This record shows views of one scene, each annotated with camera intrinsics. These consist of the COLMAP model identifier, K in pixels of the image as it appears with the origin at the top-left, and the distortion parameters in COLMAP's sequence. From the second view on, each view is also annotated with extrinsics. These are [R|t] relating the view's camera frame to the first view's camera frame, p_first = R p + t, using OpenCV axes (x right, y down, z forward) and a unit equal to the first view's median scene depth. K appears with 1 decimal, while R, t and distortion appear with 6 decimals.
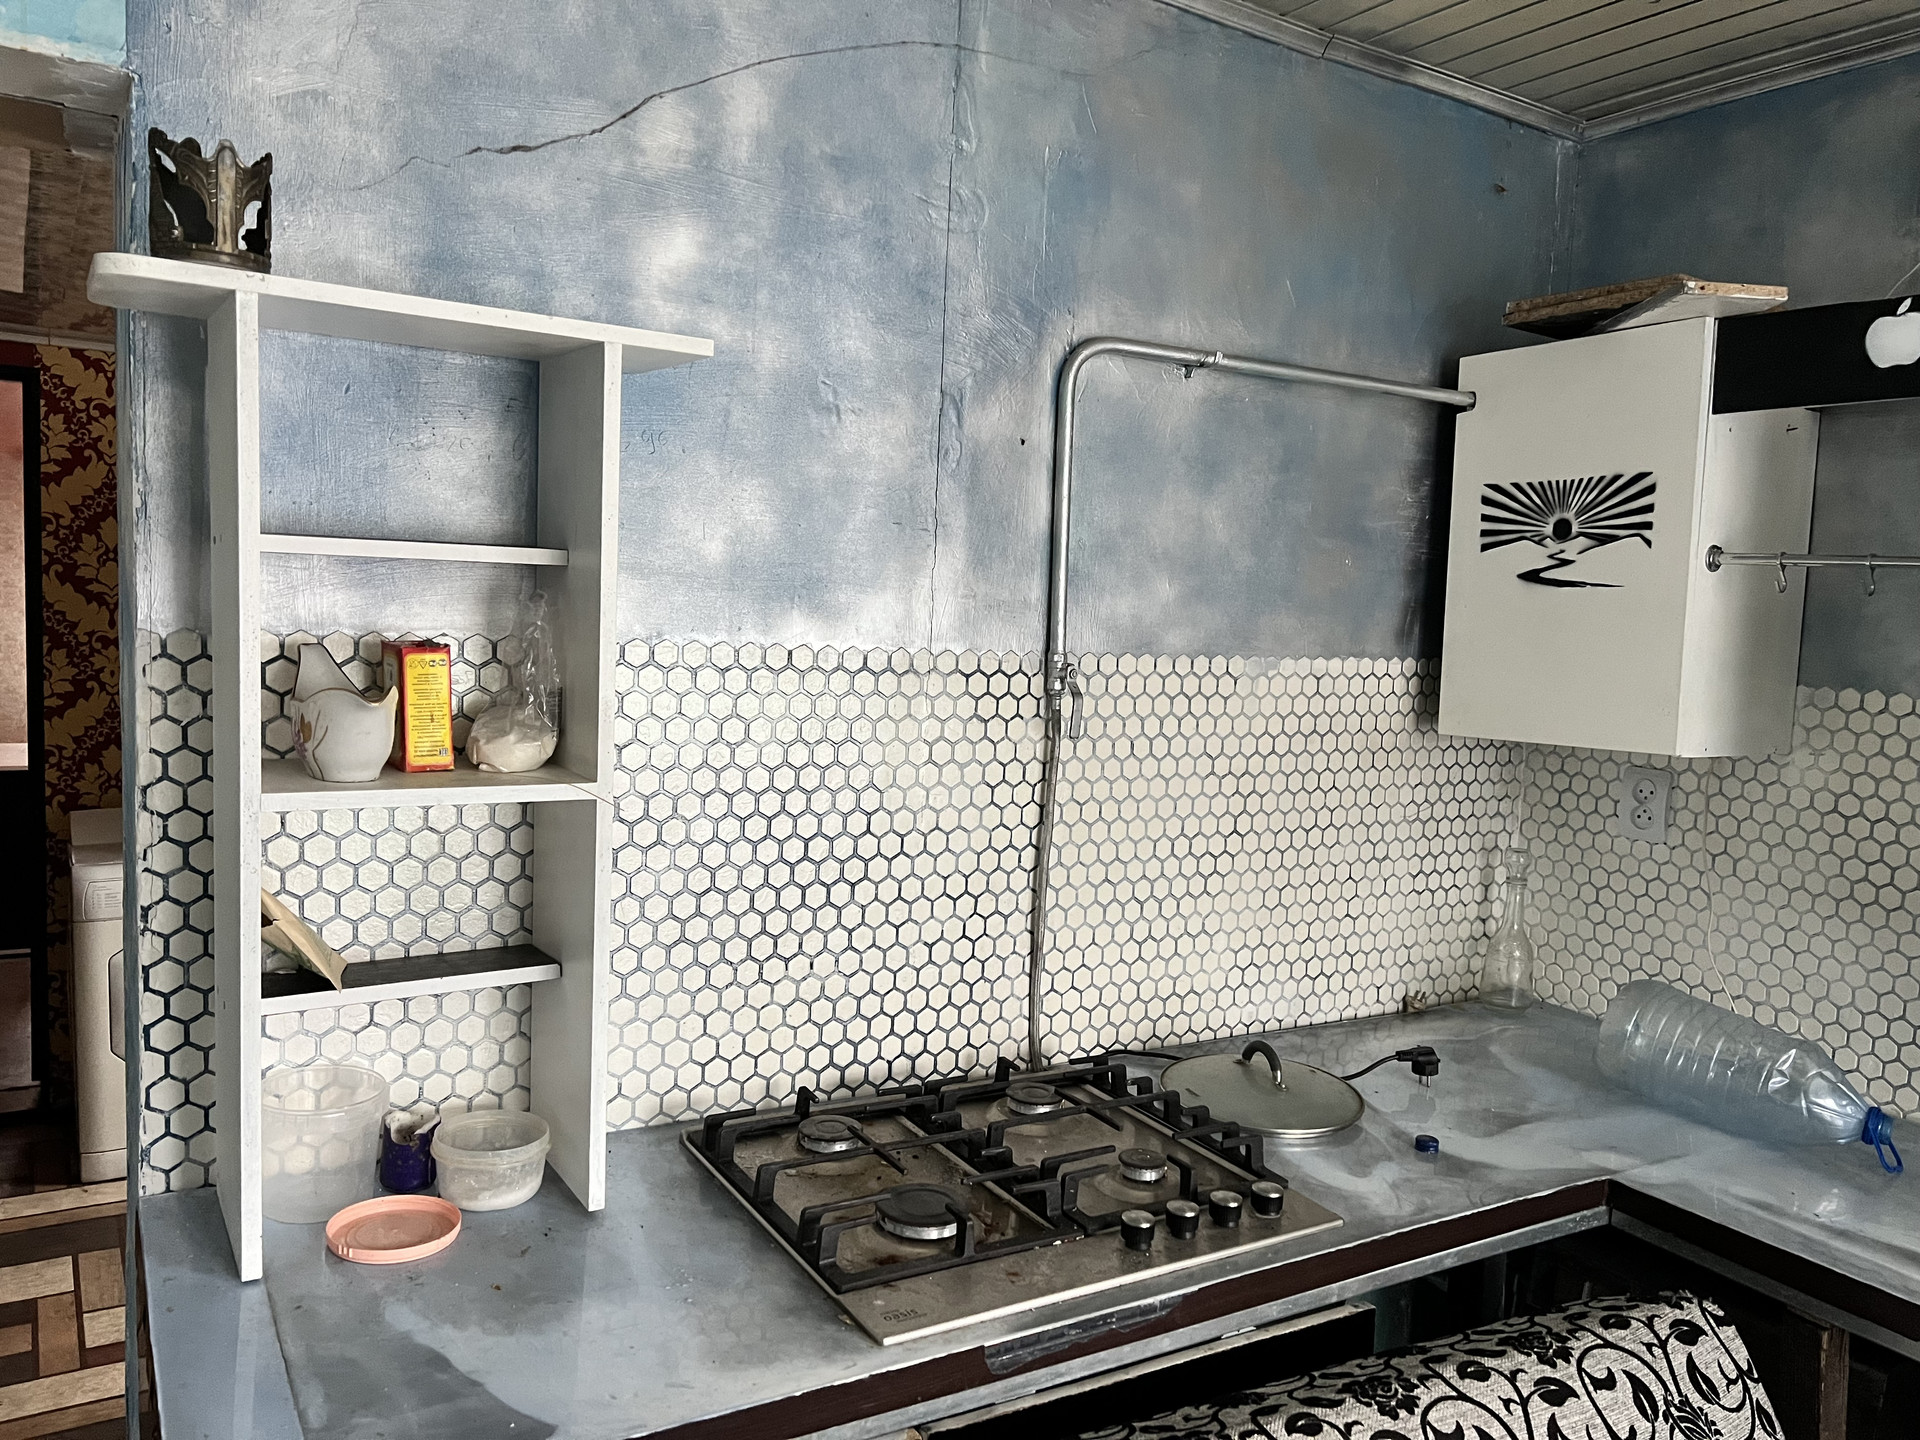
lens RADIAL K [[1440.7, 0, 967.0], [0, 1440.7, 732.3], [0, 0, 1]] dist [0.058712, -0.065203]
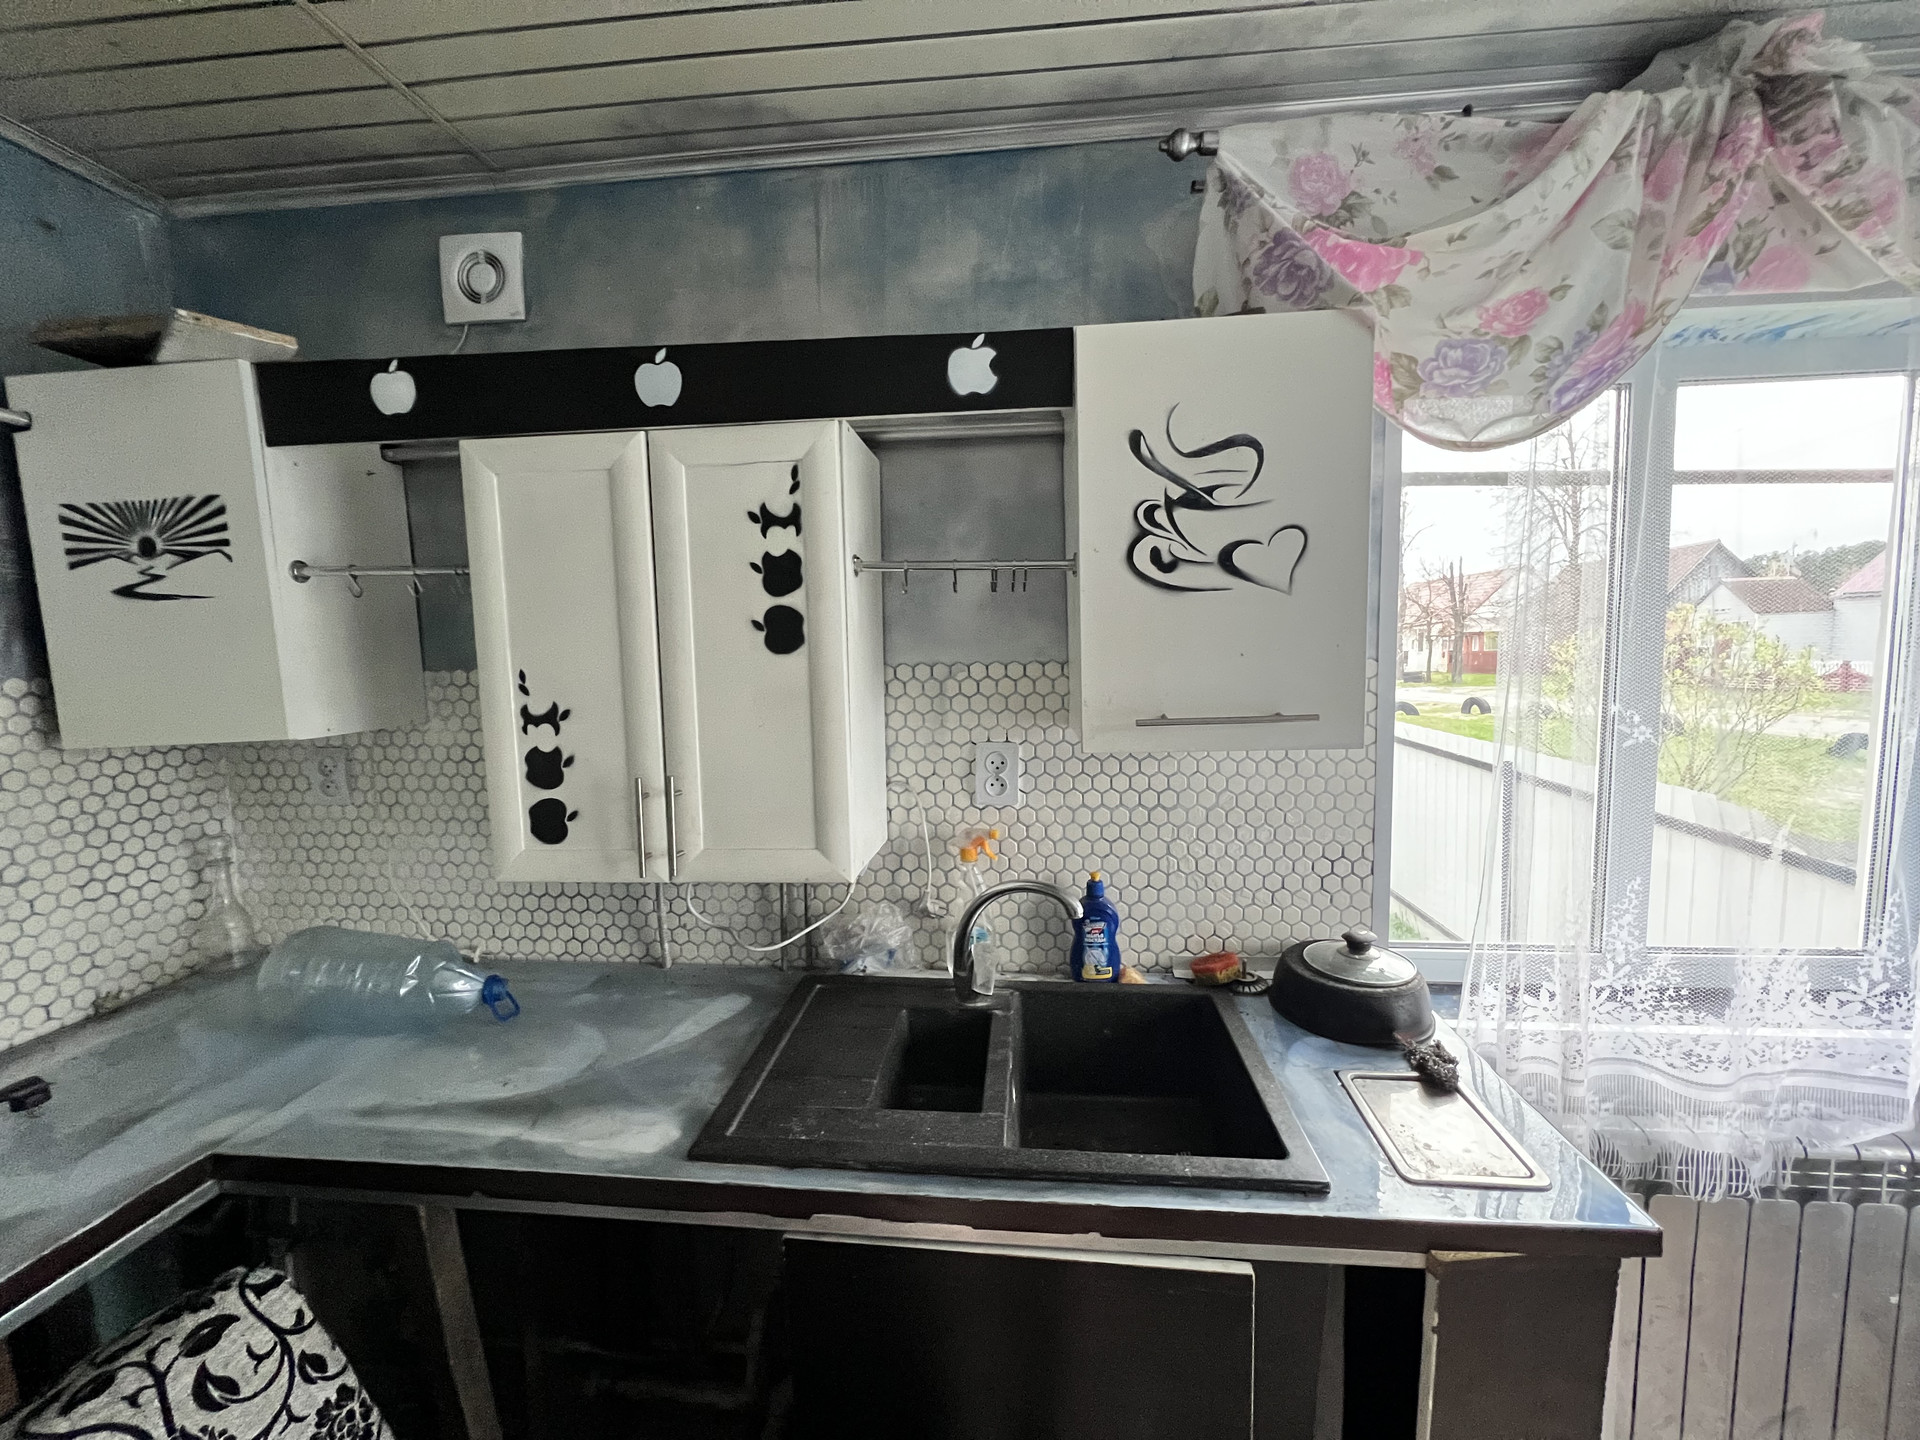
lens RADIAL K [[768.4, 0, 957.8], [0, 768.4, 712.7], [0, 0, 1]] dist [-0.001526, 0.000141]
pose [[0.601340, -0.132208, 0.787979, 0.306824], [0.123027, 0.989775, 0.072178, 0.015215], [-0.789465, 0.053539, 0.611456, 0.182470]]
